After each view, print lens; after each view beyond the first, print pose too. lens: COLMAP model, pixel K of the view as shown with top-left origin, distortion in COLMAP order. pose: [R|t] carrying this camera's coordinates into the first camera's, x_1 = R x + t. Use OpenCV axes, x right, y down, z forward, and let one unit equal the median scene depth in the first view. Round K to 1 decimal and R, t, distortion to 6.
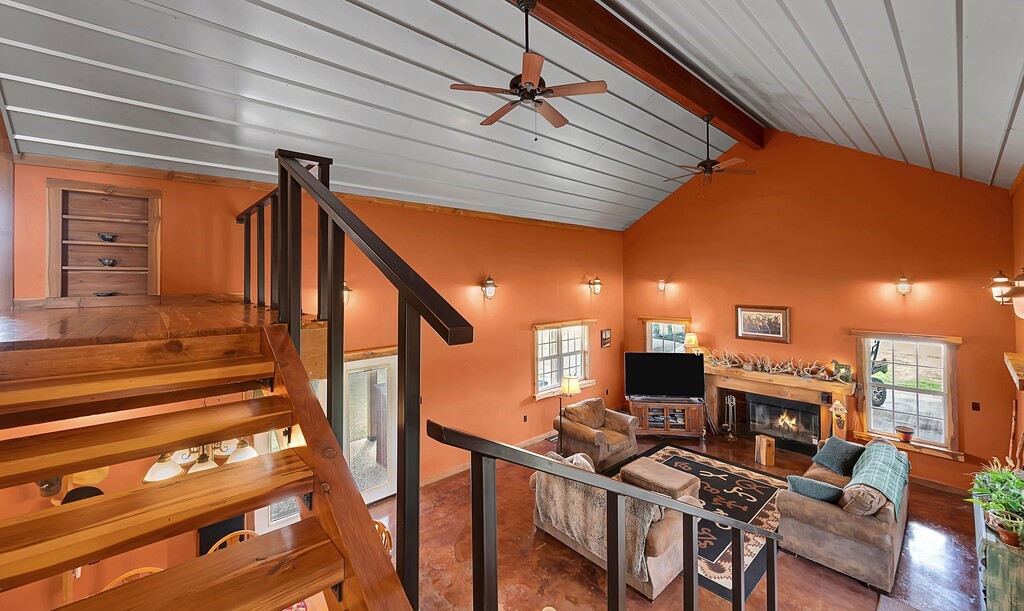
lens RADIAL K [[402.8, 0, 516.2], [0, 402.8, 278.9], [0, 0, 1]] dist [-0.003439, 0.000766]
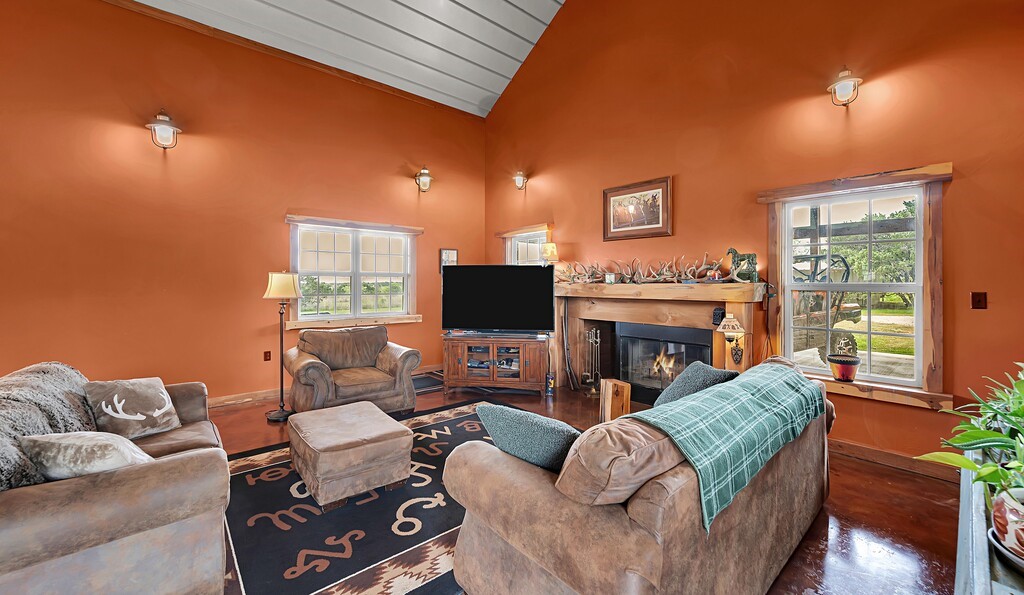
lens RADIAL K [[400.9, 0, 510.5], [0, 400.9, 282.6], [0, 0, 1]] dist [-0.000167, -0.000468]
pose [[0.999663, 0.010594, -0.023690, 0.446545], [-0.010387, 0.999907, 0.008831, 0.228677], [0.023781, -0.008582, 0.999680, 0.380444]]
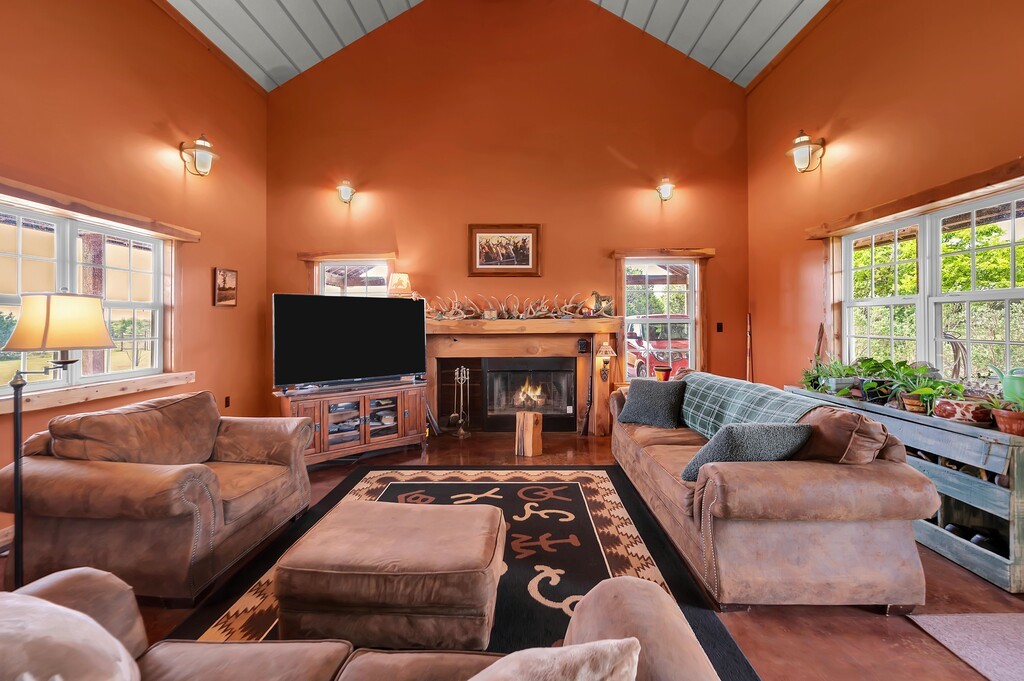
lens RADIAL K [[414.5, 0, 515.4], [0, 414.5, 321.4], [0, 0, 1]] dist [-0.002607, 0.000106]
pose [[0.682151, 0.009152, 0.731154, 0.129139], [-0.007207, 0.999957, -0.005792, 0.240966], [-0.731175, -0.001319, 0.682188, 0.542037]]
